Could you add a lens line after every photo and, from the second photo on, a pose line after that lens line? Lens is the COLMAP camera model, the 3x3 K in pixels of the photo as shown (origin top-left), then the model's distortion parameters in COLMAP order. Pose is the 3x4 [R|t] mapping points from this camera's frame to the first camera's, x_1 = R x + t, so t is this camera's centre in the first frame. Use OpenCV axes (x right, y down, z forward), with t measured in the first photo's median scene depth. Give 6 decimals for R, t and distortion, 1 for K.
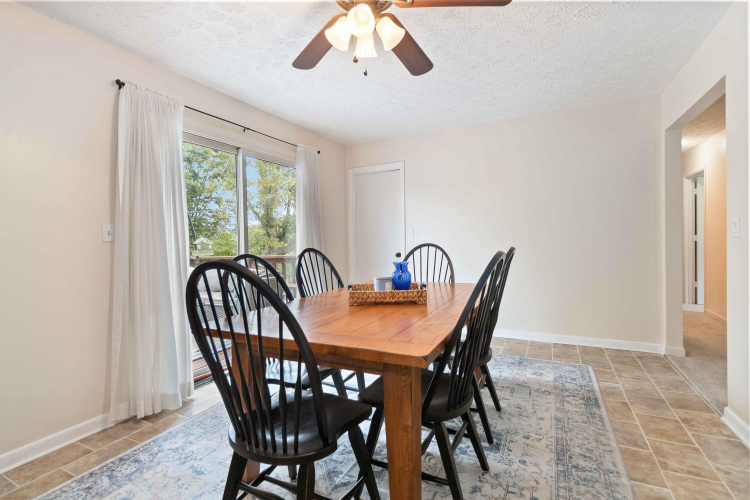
lens RADIAL K [[349.7, 0, 378.7], [0, 349.7, 236.2], [0, 0, 1]] dist [0.001548, -0.000217]
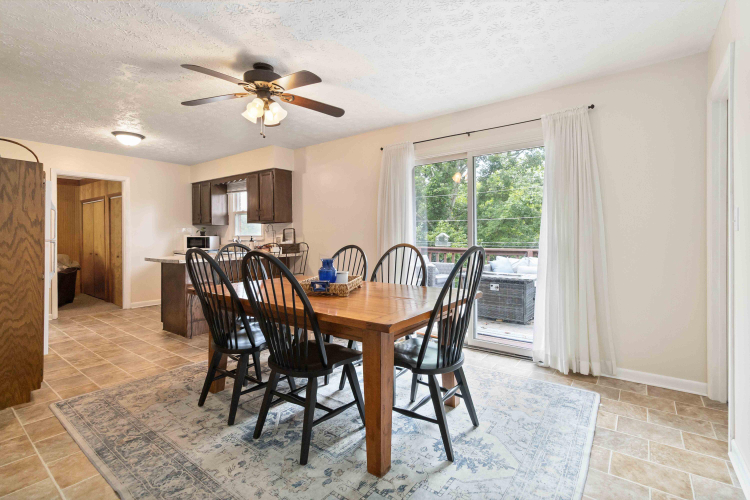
lens RADIAL K [[349.7, 0, 378.7], [0, 349.7, 236.2], [0, 0, 1]] dist [0.001548, -0.000217]
pose [[-0.191535, 0.017714, -0.981326, 1.382007], [0.018094, 0.999731, 0.014515, -0.011661], [0.981319, -0.014976, -0.191804, 1.723658]]
